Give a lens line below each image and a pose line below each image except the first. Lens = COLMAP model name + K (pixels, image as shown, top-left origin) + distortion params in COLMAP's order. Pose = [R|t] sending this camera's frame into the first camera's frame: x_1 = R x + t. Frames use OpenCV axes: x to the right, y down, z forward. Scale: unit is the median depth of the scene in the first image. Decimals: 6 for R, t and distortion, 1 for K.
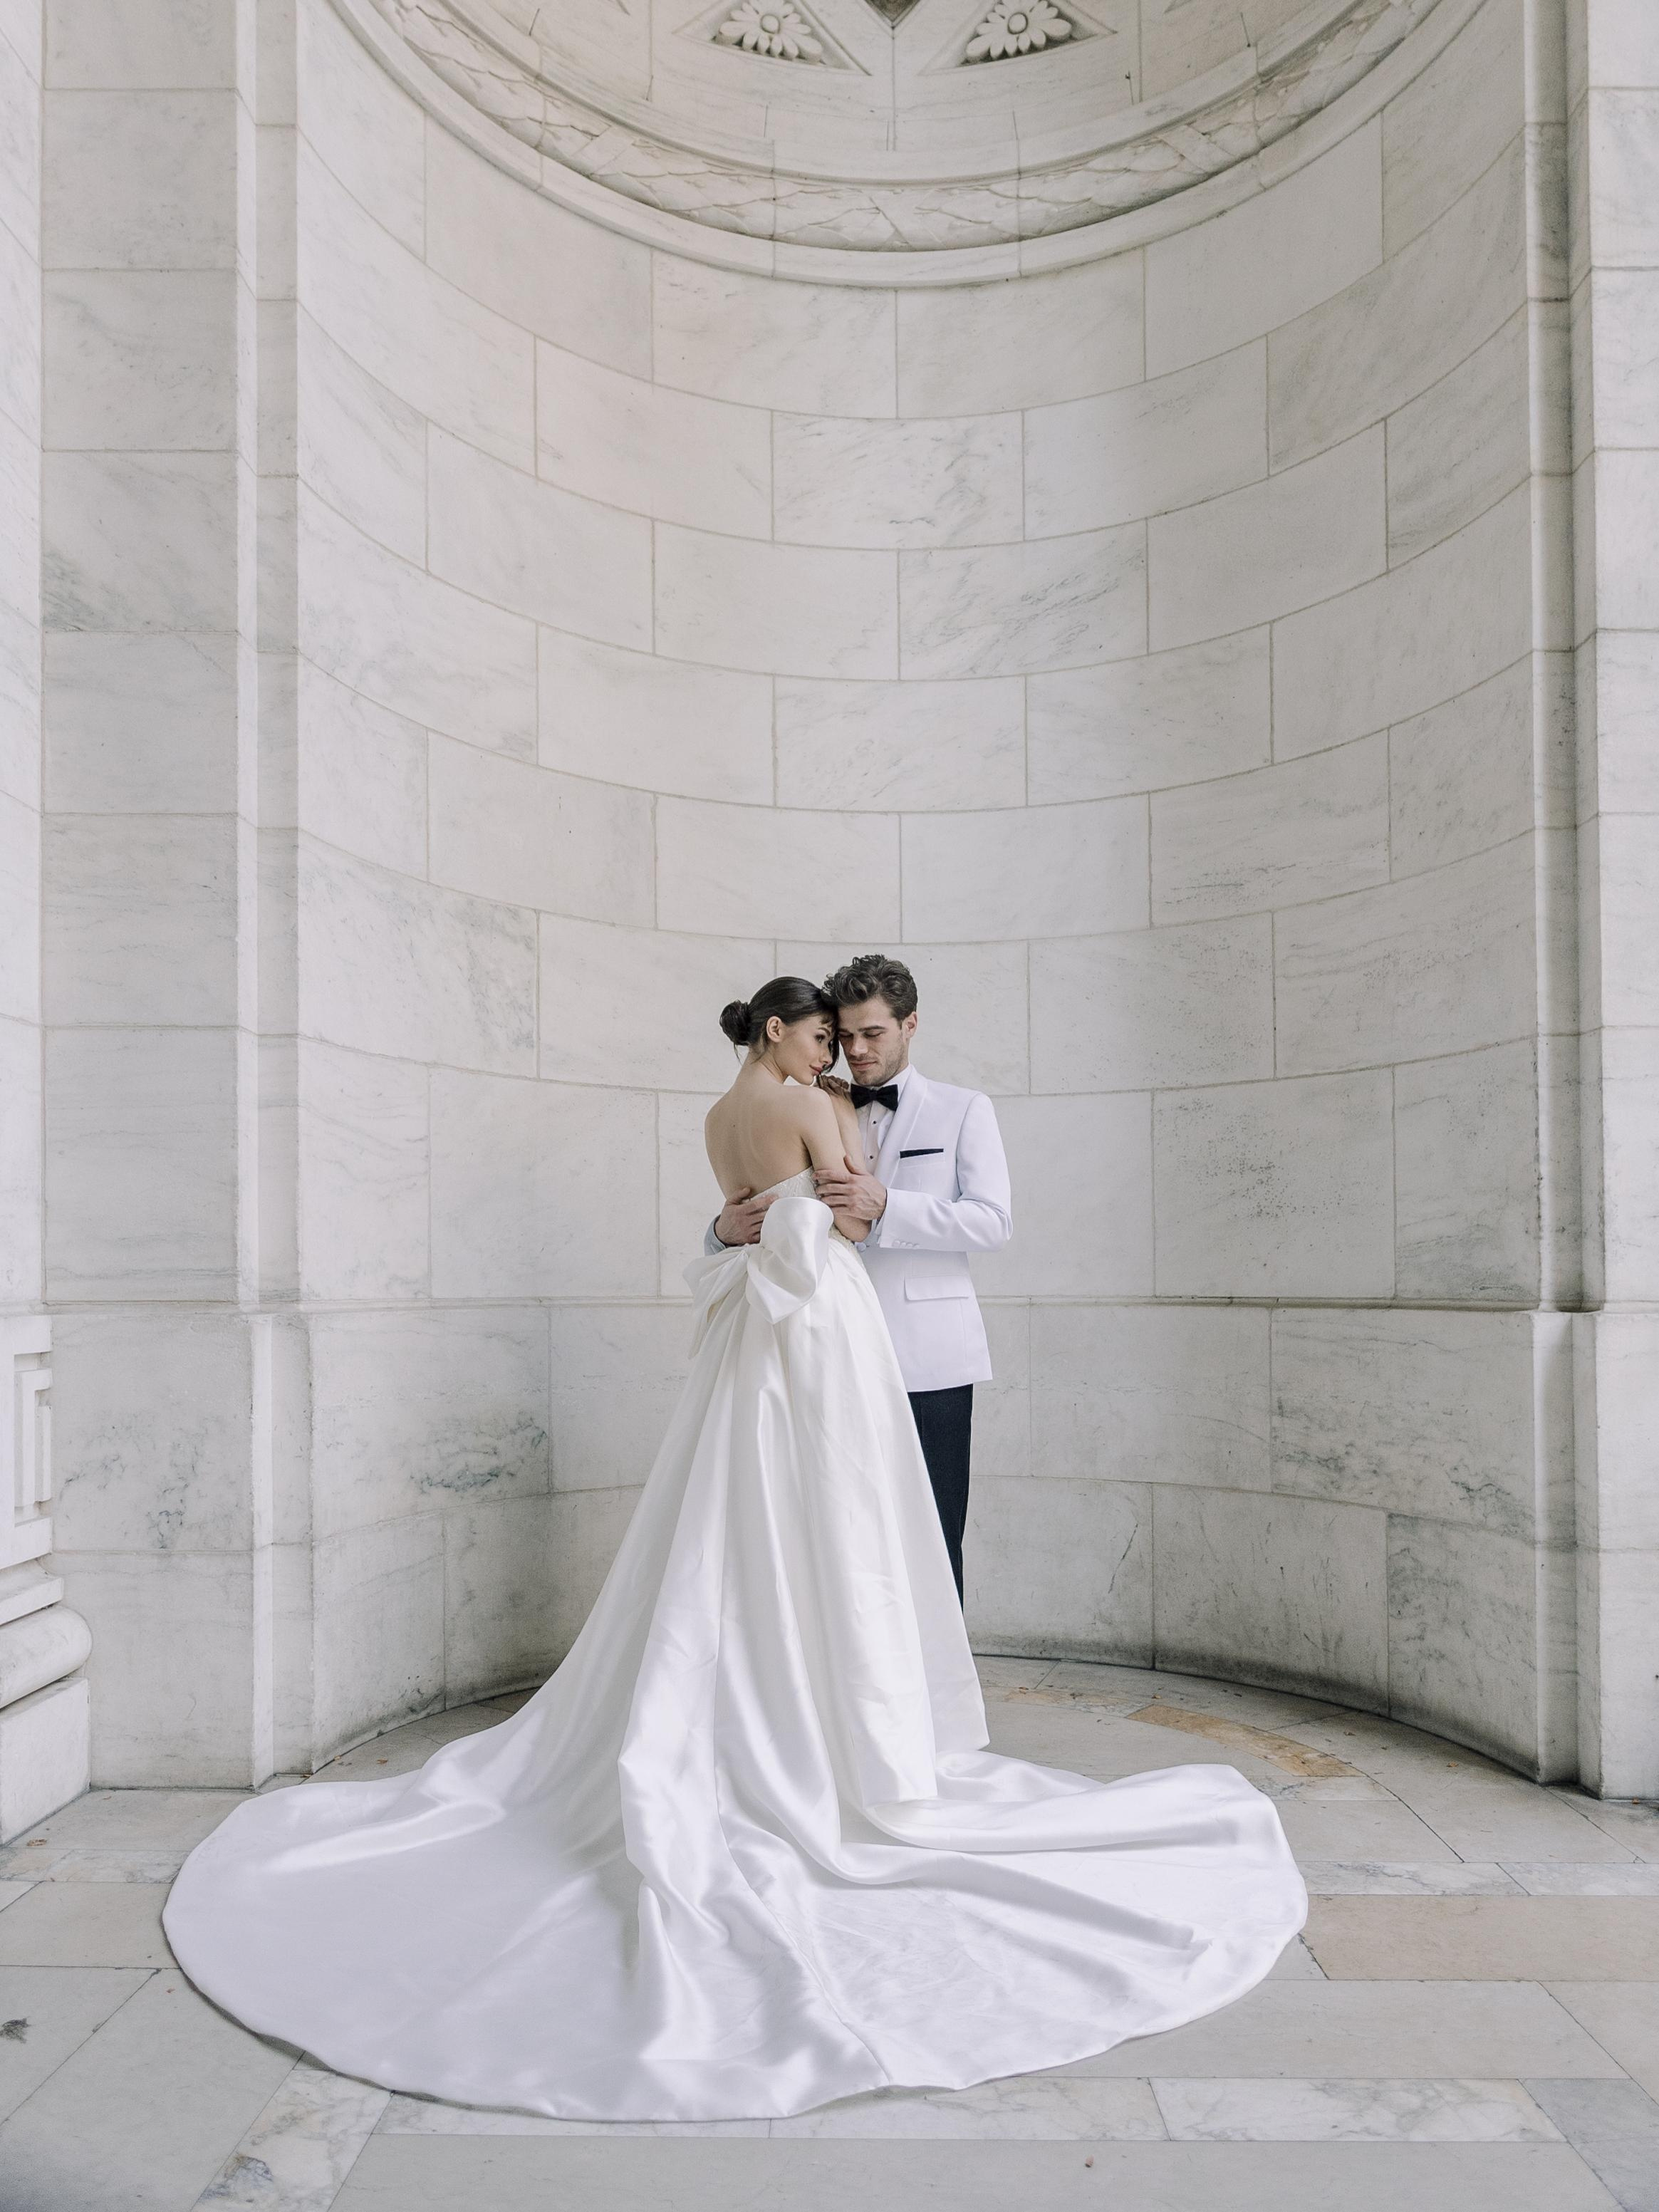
lens RADIAL K [[1582.8, 0, 829.5], [0, 1582.8, 1106.0], [0, 0, 1]] dist [0.001682, 0.000992]
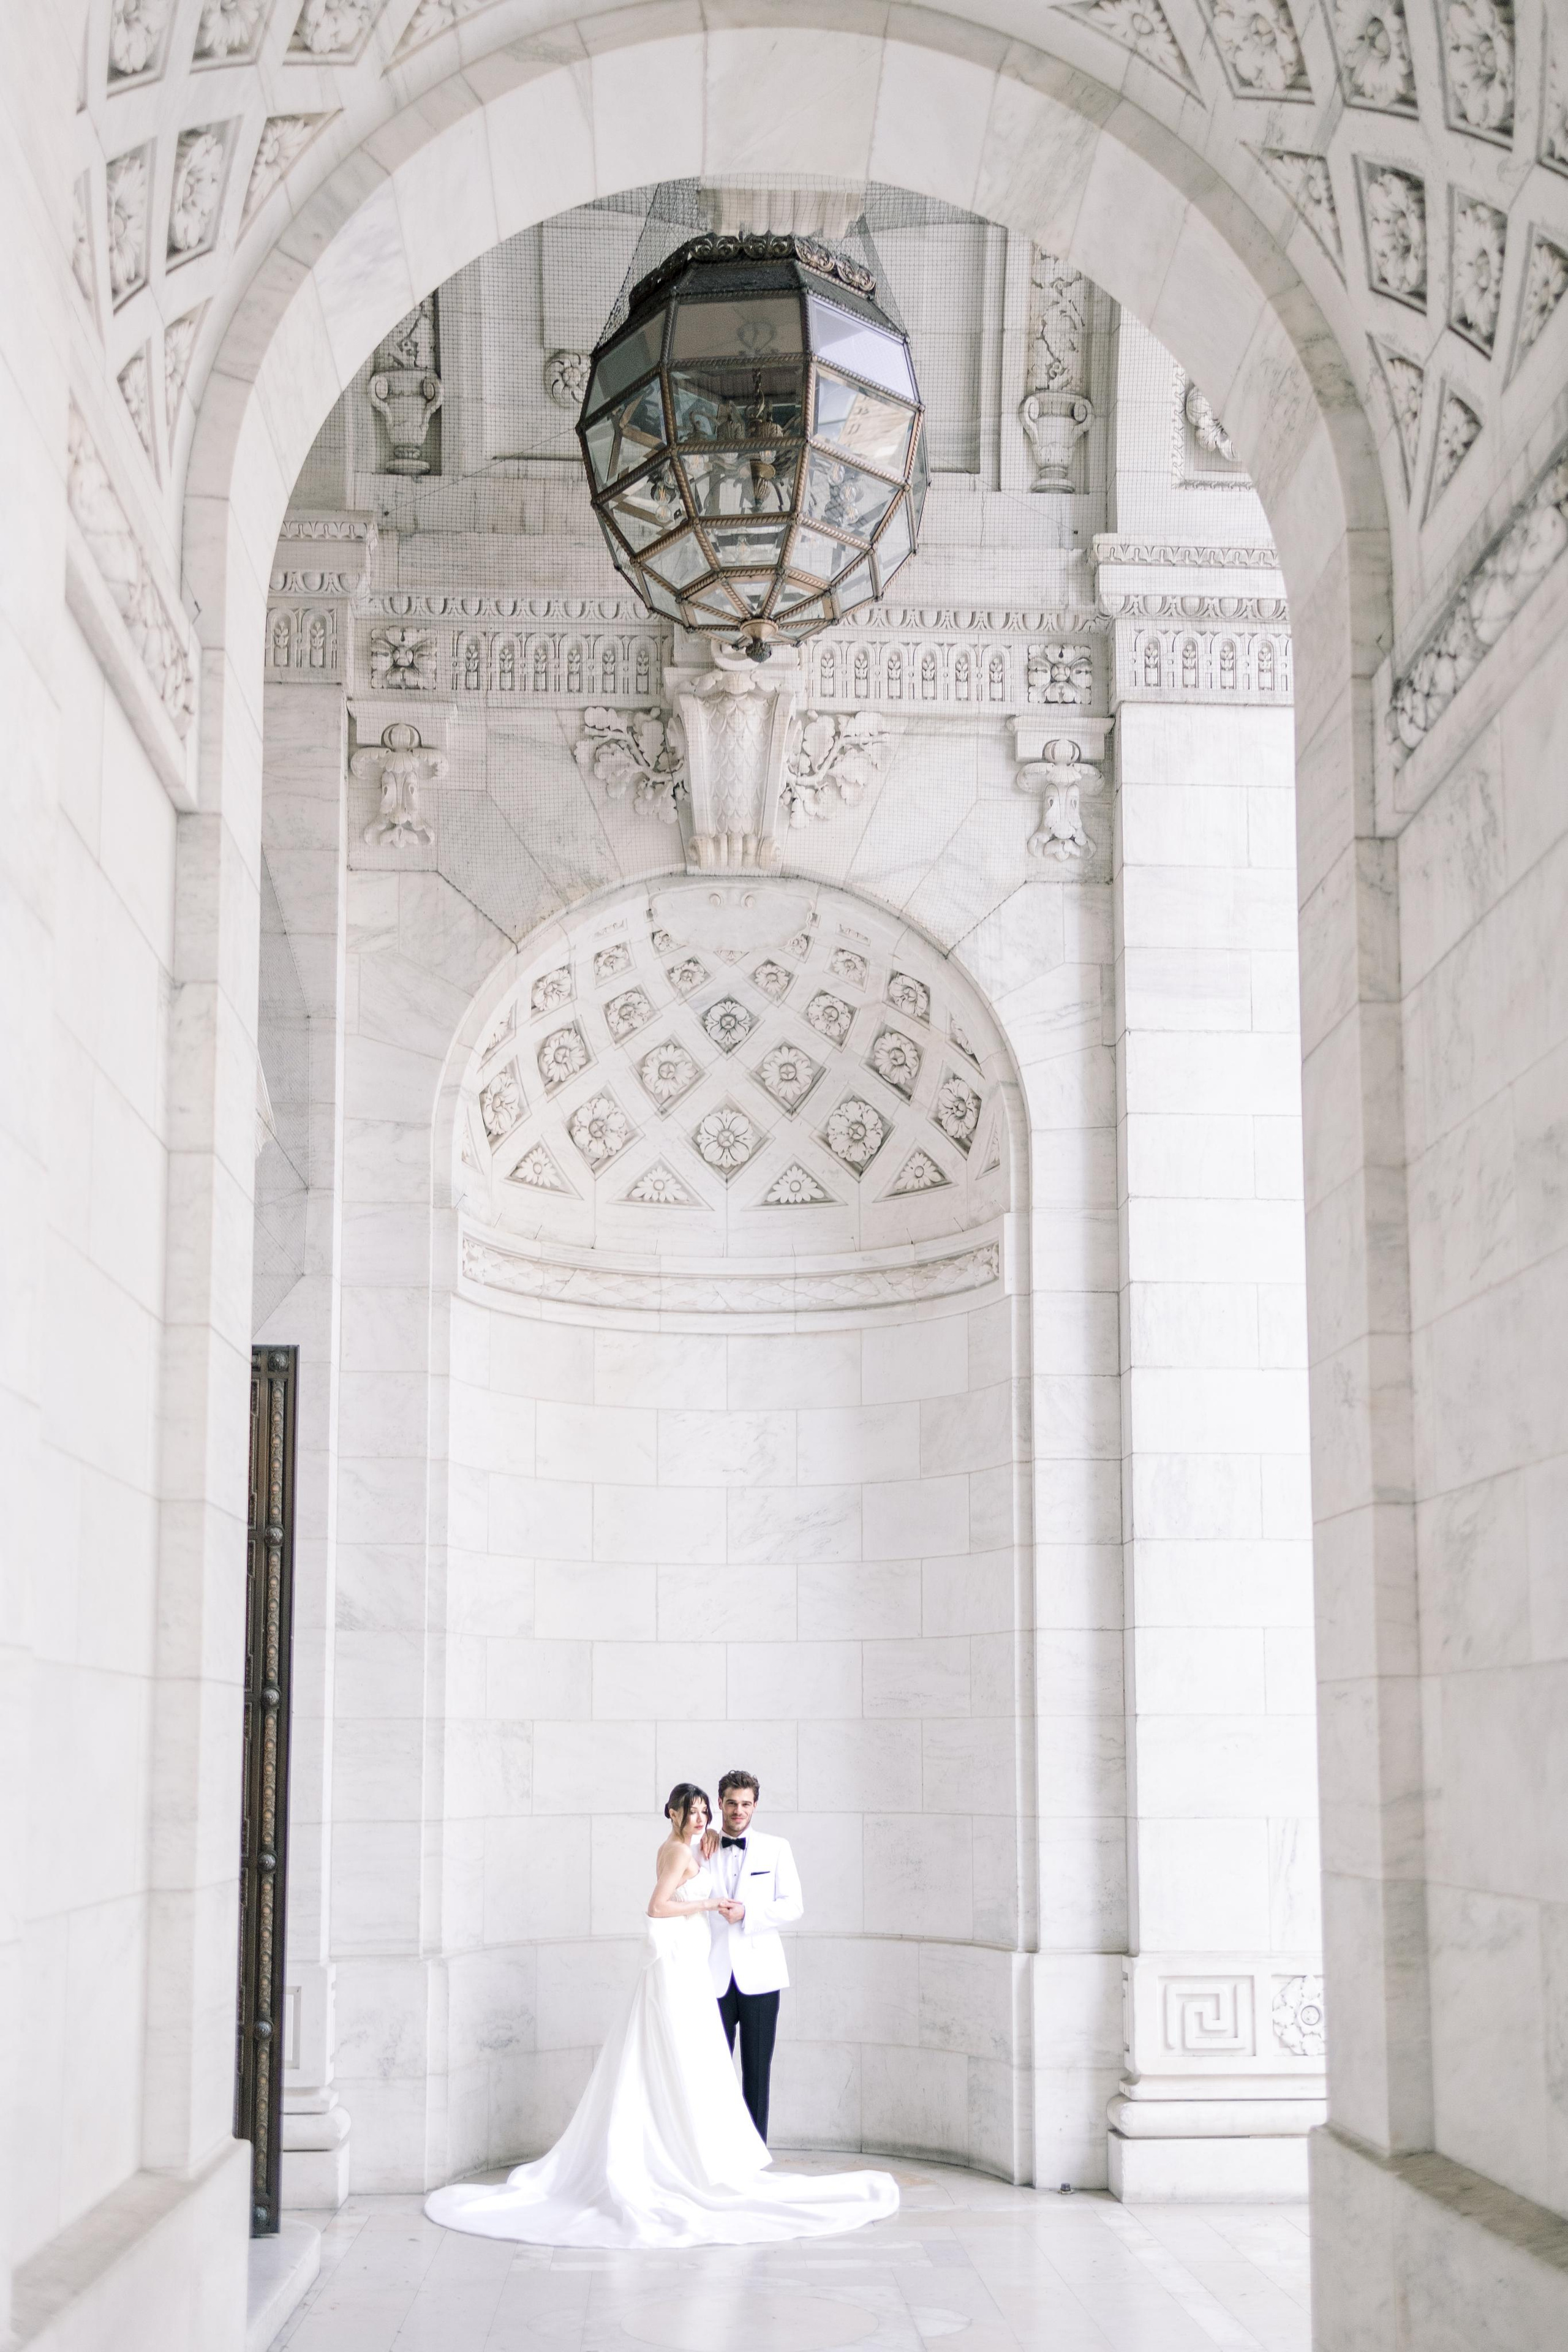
lens RADIAL K [[2354.7, 0, 784.7], [0, 2354.7, 1065.5], [0, 0, 1]] dist [0.058201, -0.015830]
pose [[0.997953, 0.014915, 0.062195, -0.080415], [-0.003816, 0.984582, -0.174880, -0.442539], [-0.063845, 0.174285, 0.982623, -2.128761]]
